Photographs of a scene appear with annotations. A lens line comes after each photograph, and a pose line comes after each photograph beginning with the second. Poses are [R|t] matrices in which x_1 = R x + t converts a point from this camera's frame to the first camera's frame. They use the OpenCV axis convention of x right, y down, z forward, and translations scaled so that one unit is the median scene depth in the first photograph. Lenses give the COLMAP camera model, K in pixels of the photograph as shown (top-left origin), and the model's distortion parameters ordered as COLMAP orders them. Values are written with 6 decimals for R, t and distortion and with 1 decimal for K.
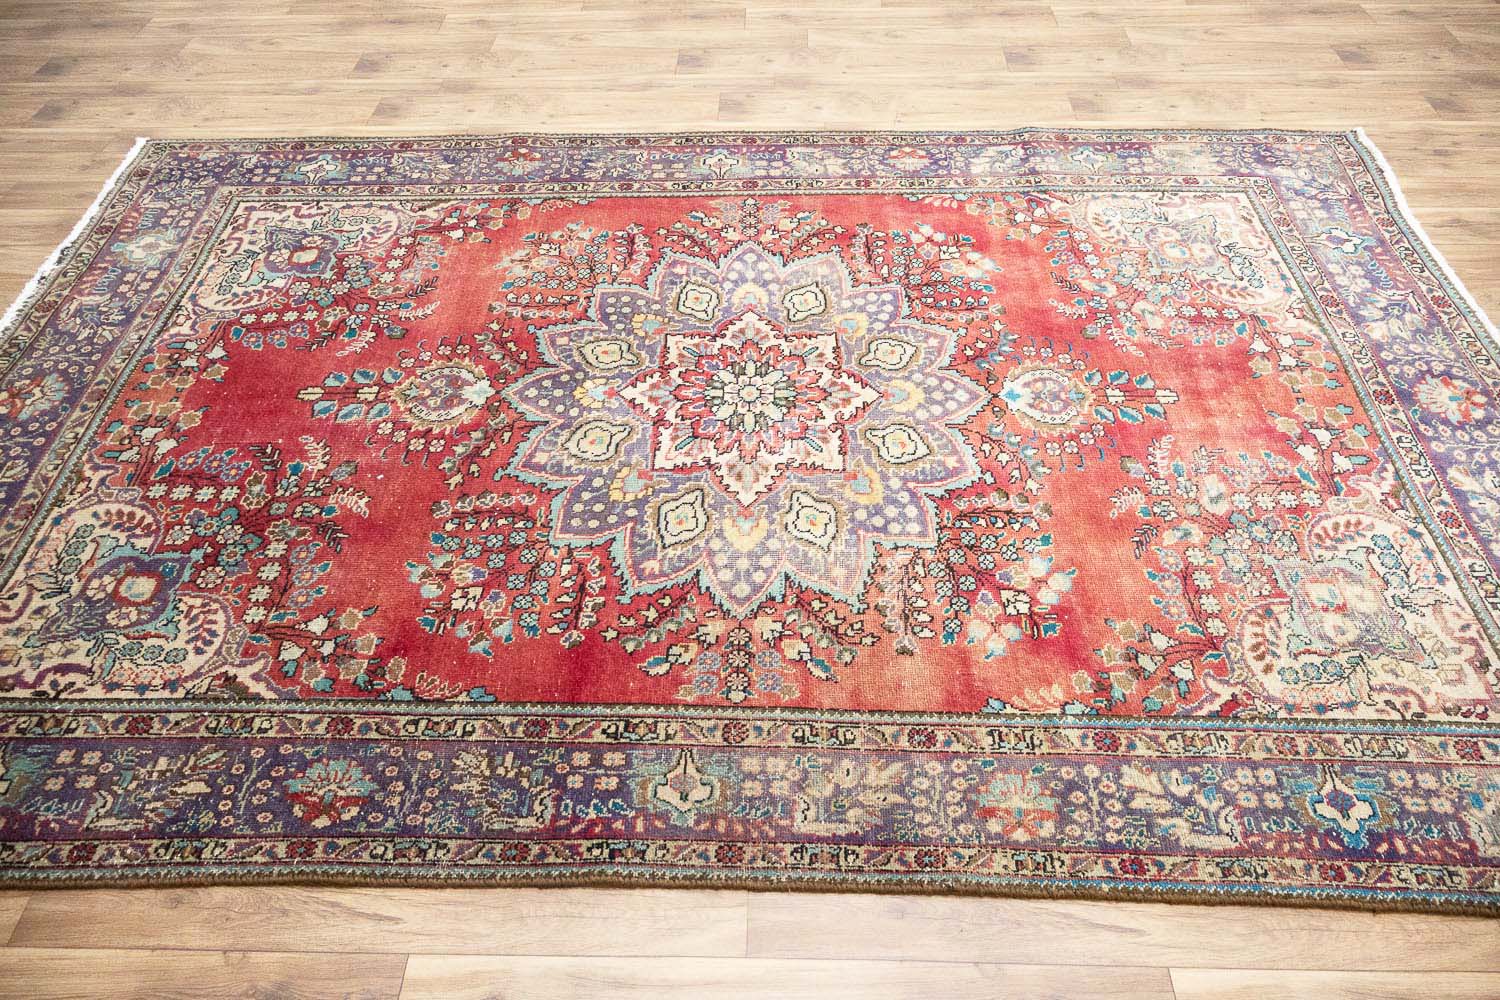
lens RADIAL K [[1249.0, 0, 742.2], [0, 1249.0, 506.6], [0, 0, 1]] dist [-0.000274, 0.001821]
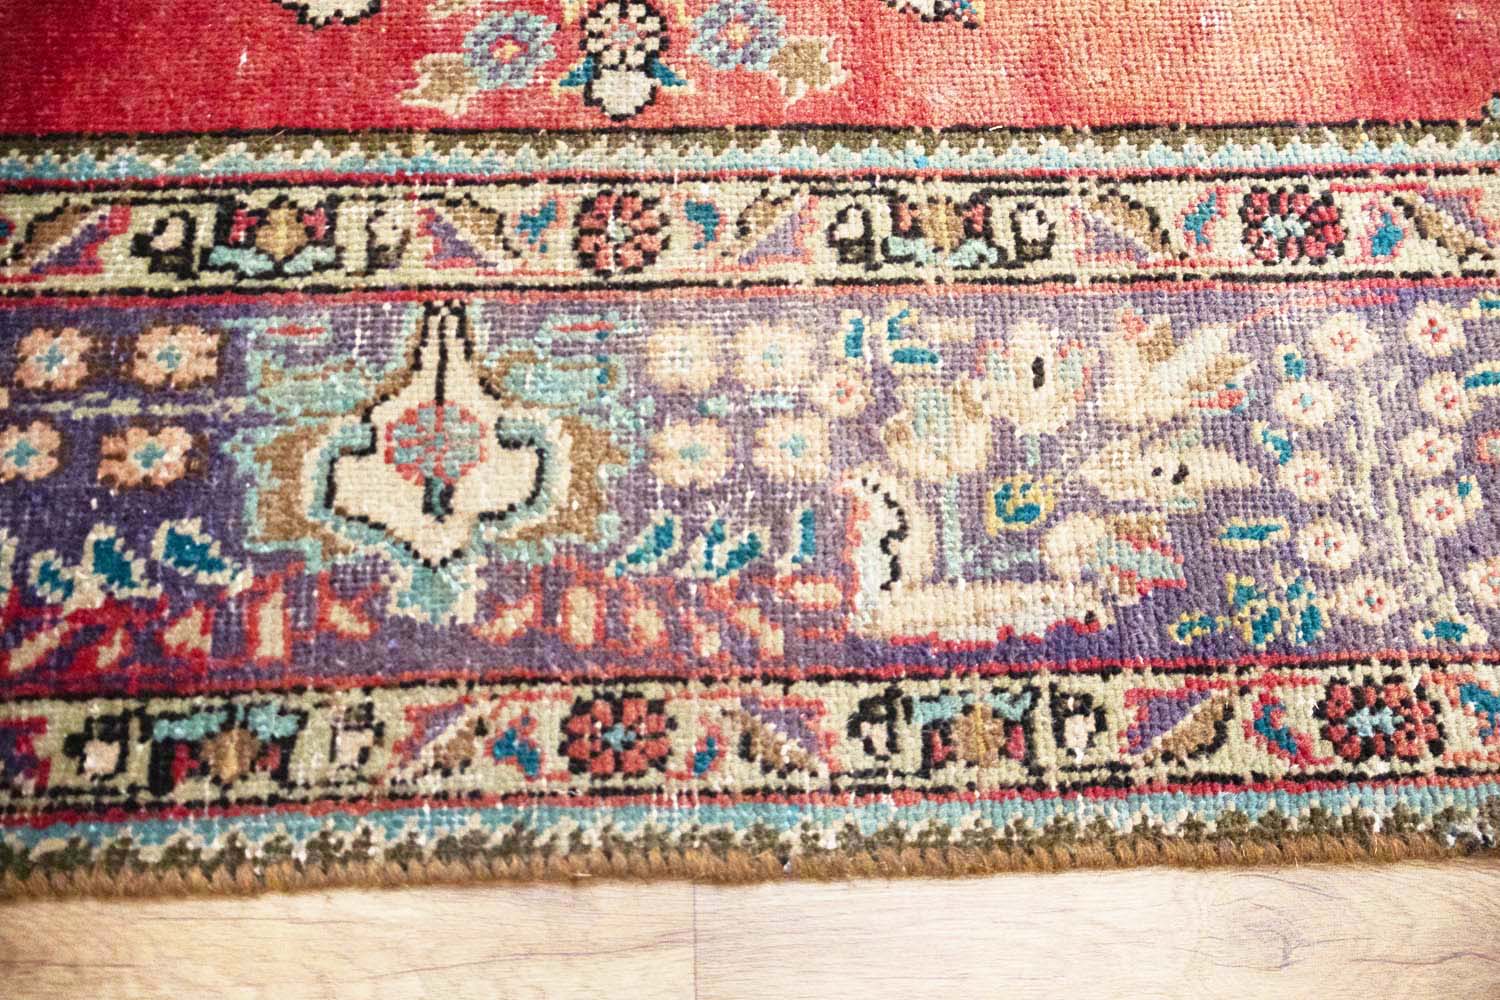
lens RADIAL K [[1250.4, 0, 742.9], [0, 1250.4, 500.3], [0, 0, 1]] dist [0.007562, -0.007813]
pose [[0.998239, -0.049492, 0.032709, 0.008238], [0.027644, 0.875911, 0.481680, 0.087477], [-0.052489, -0.479927, 0.875737, 0.633072]]
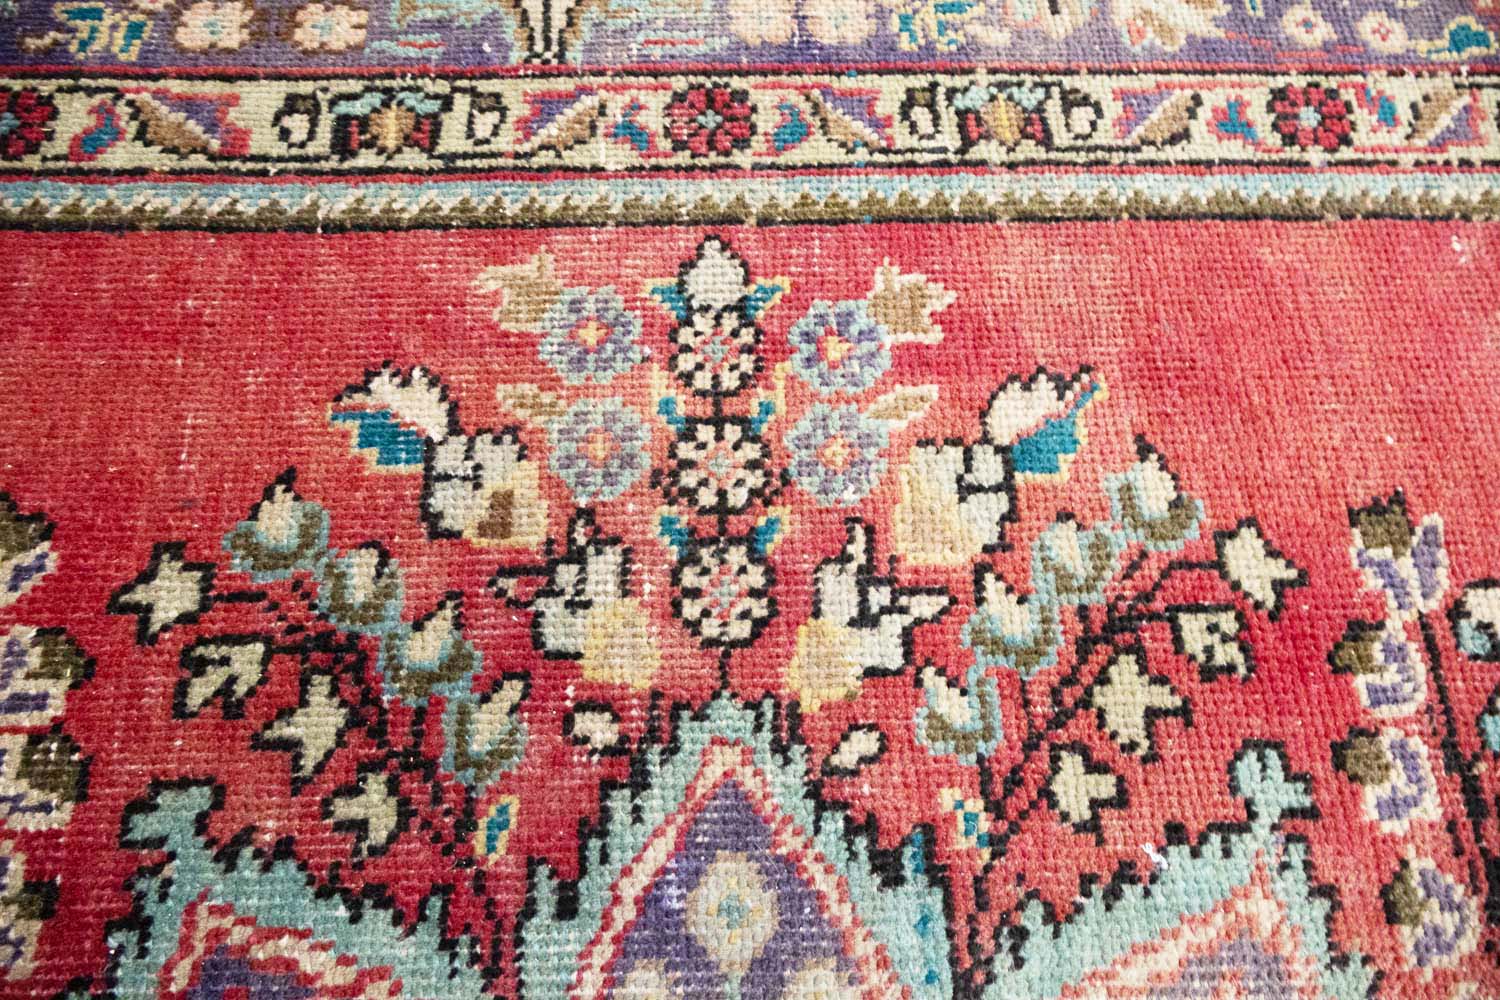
lens RADIAL K [[1250.4, 0, 742.9], [0, 1250.4, 500.3], [0, 0, 1]] dist [0.007562, -0.007813]
pose [[0.997949, -0.013795, 0.062503, -0.001425], [-0.012757, 0.914044, 0.405414, -0.409260], [-0.062723, -0.405380, 0.911994, 1.179858]]
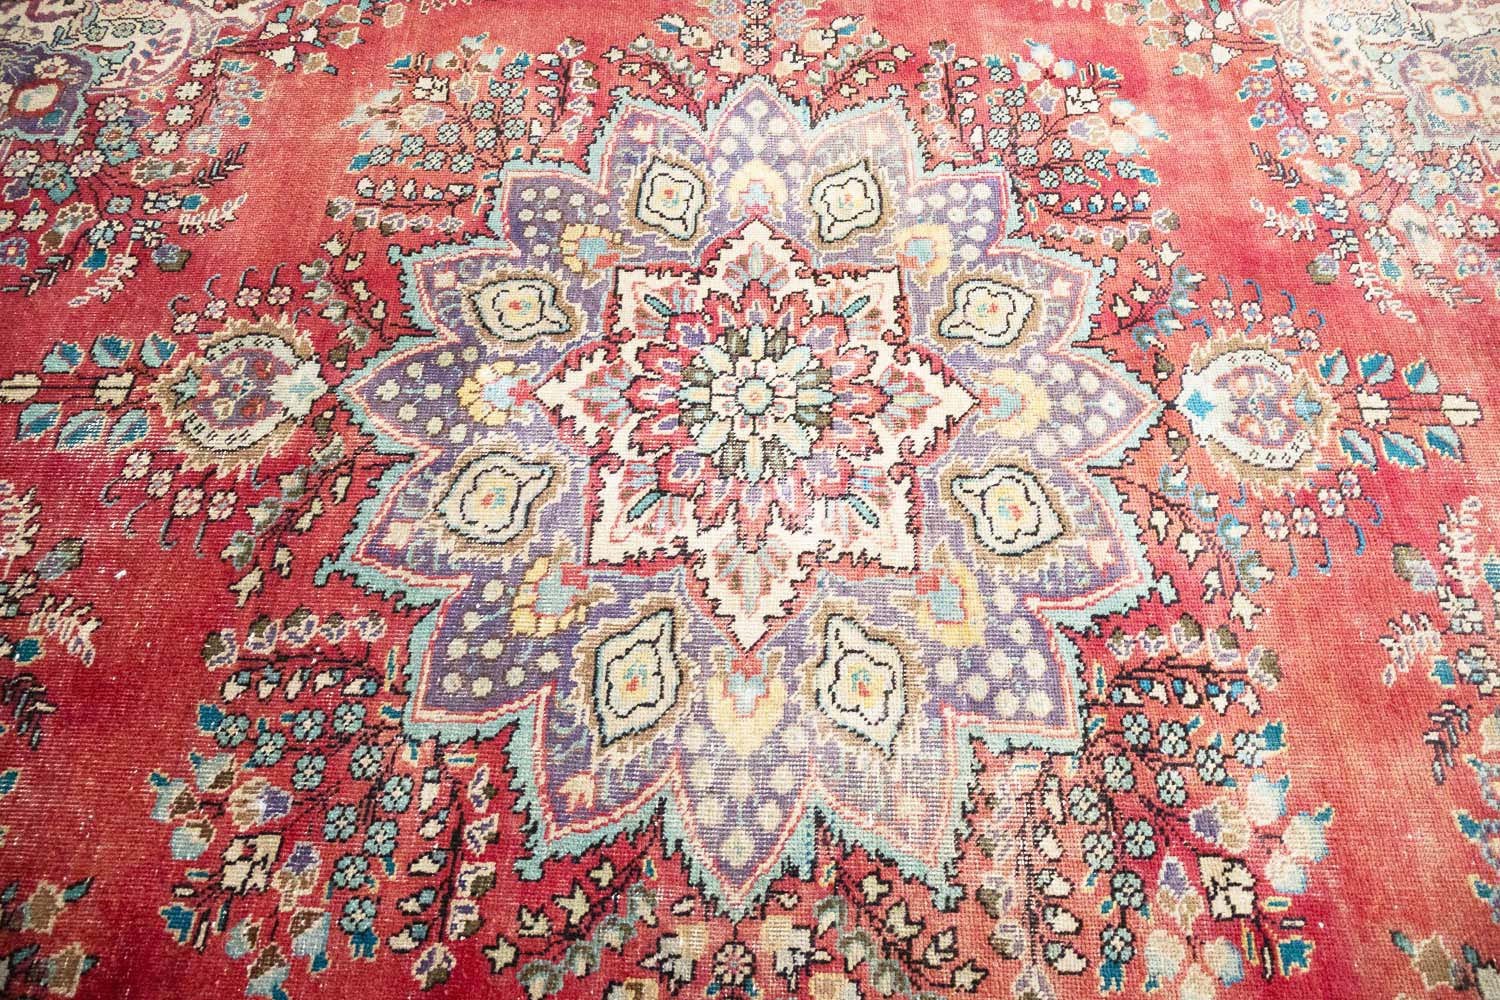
lens RADIAL K [[1250.4, 0, 742.9], [0, 1250.4, 500.3], [0, 0, 1]] dist [0.007562, -0.007813]
pose [[0.999985, 0.005472, -0.000184, 0.000757], [-0.005263, 0.969992, 0.243079, -0.217026], [0.001509, -0.243075, 0.970006, 0.477009]]
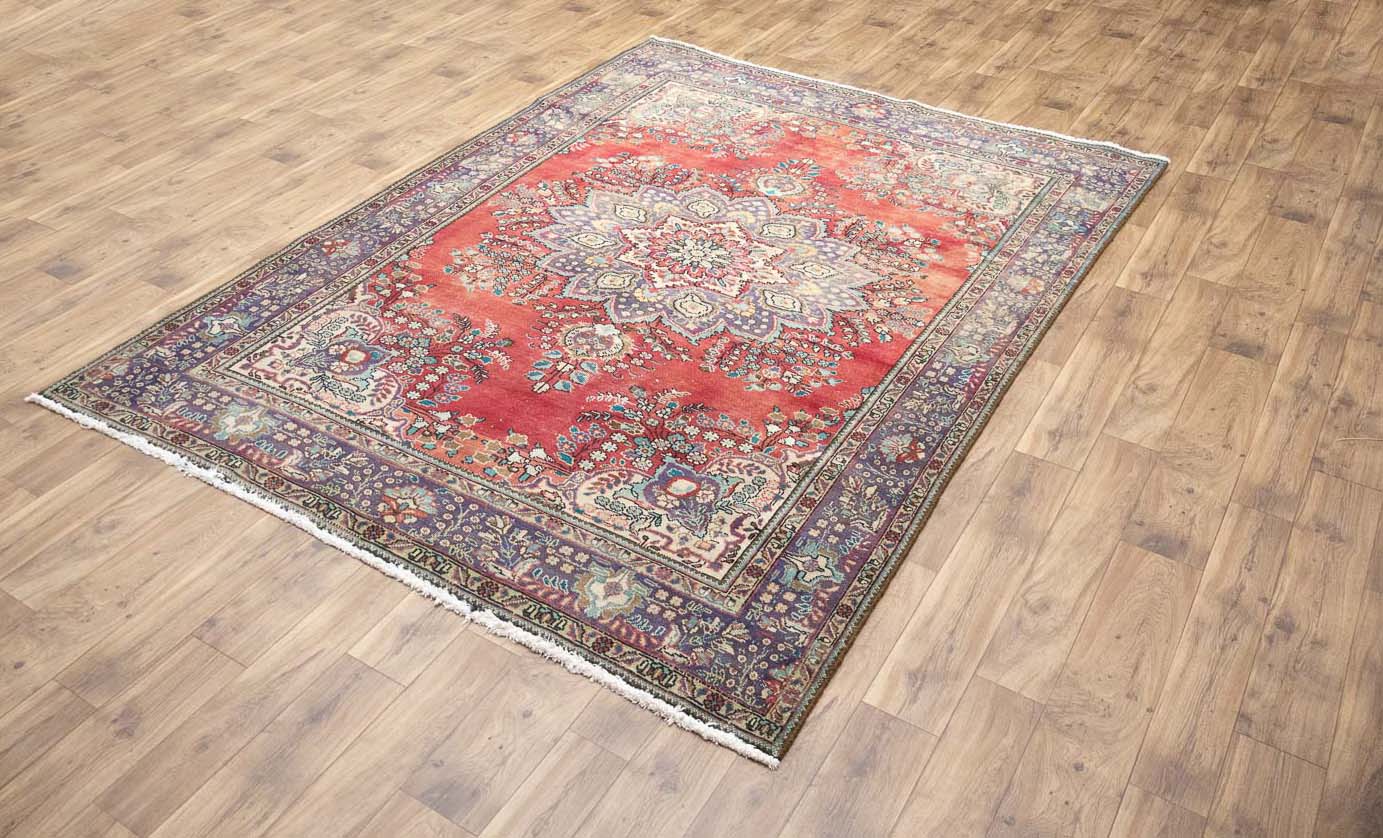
lens RADIAL K [[1185.5, 0, 629.0], [0, 1185.5, 418.4], [0, 0, 1]] dist [0.001377, -0.004141]
pose [[0.514518, -0.508678, 0.690303, -1.421166], [0.563819, 0.807232, 0.174598, -0.275874], [-0.646049, 0.299372, 0.702137, 0.035235]]
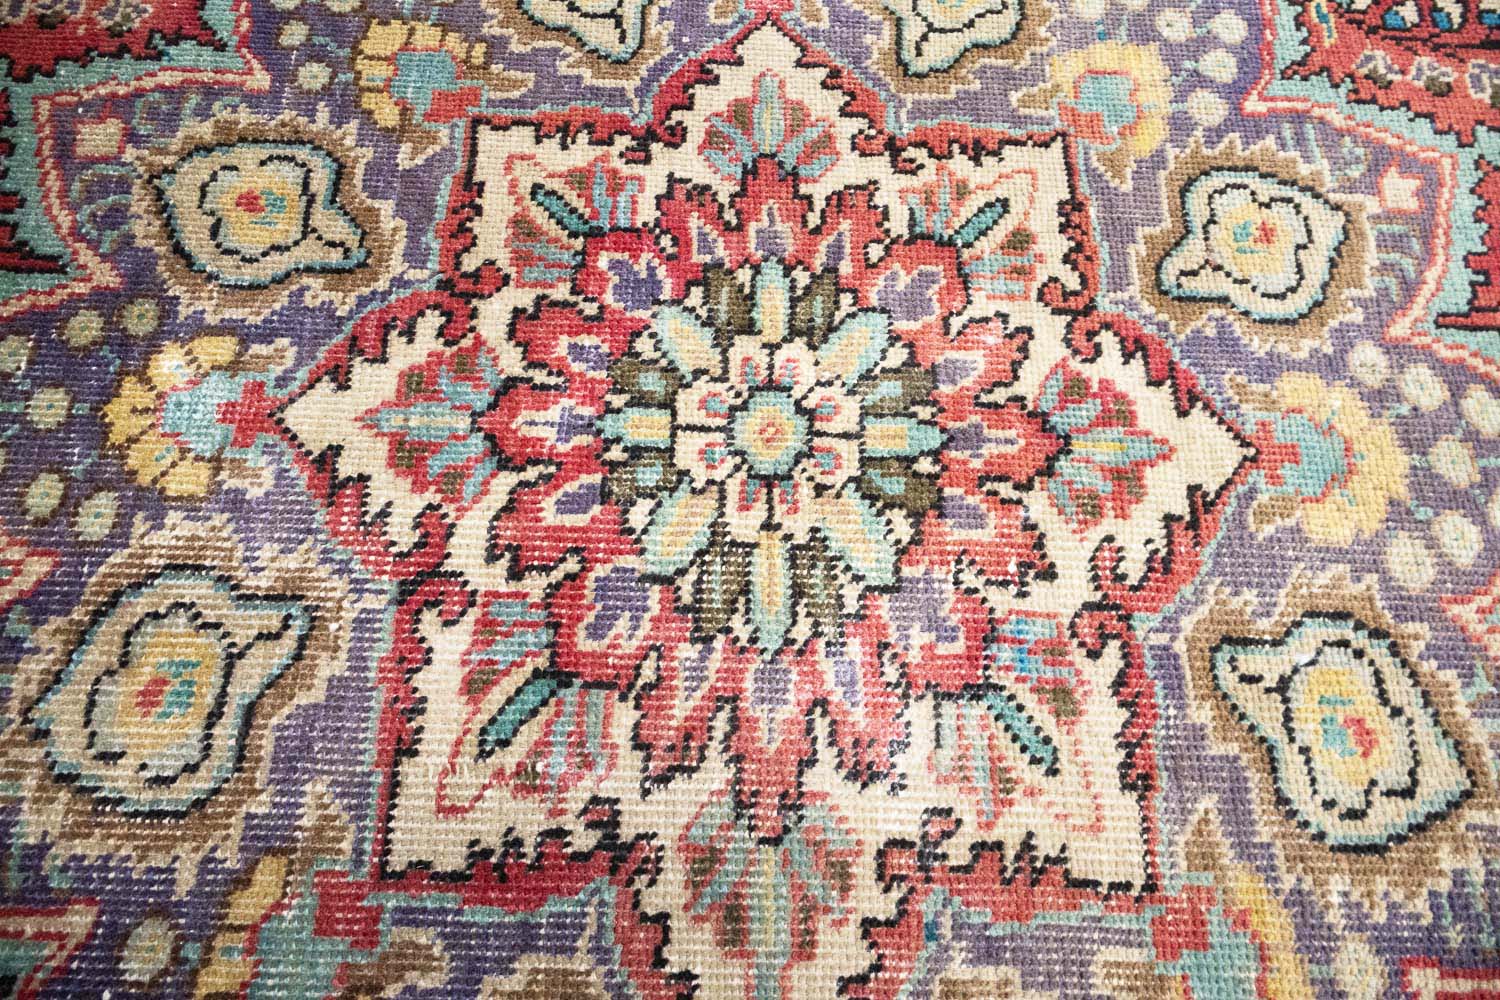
lens RADIAL K [[1249.0, 0, 742.2], [0, 1249.0, 506.6], [0, 0, 1]] dist [-0.000274, 0.001821]
pose [[0.998674, 0.017748, 0.048322, -0.015053], [-0.035306, 0.919281, 0.392016, -0.210505], [-0.037464, -0.393202, 0.918689, 0.865458]]
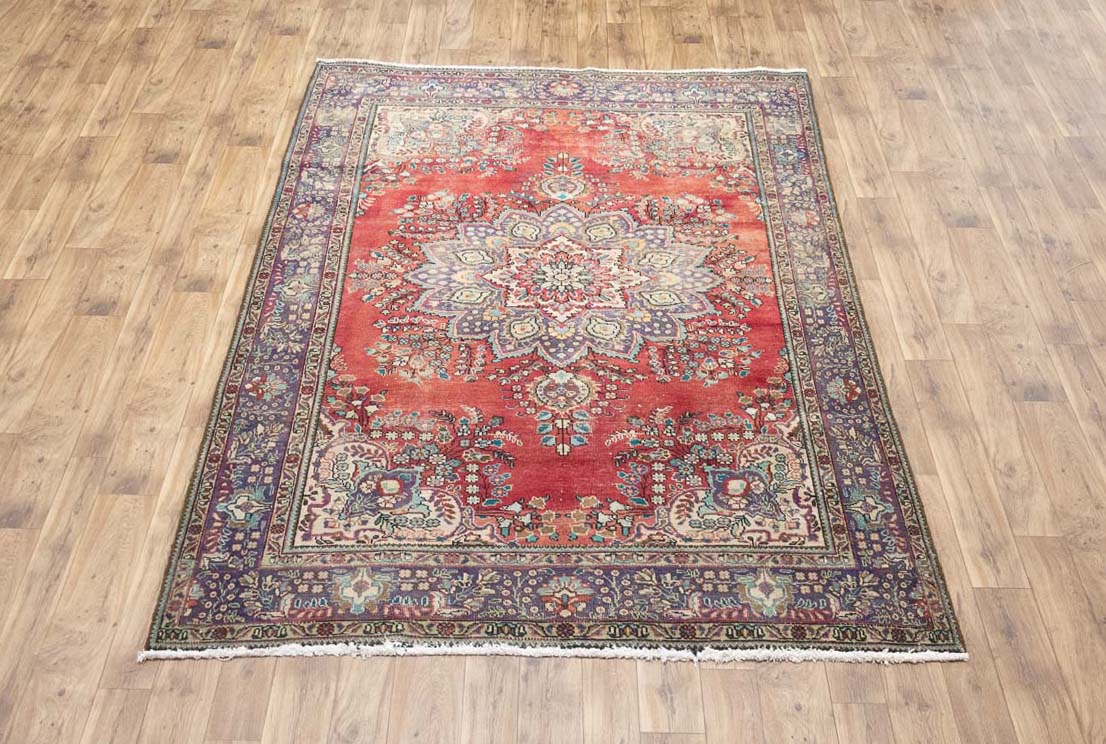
lens RADIAL K [[1215.3, 0, 553.0], [0, 1215.3, 372.0], [0, 0, 1]] dist [0.001951, -0.018234]
pose [[-0.018644, -0.669386, 0.742681, -1.668001], [0.661328, 0.548848, 0.511284, -1.101785], [-0.749865, 0.500688, 0.432451, 0.342970]]
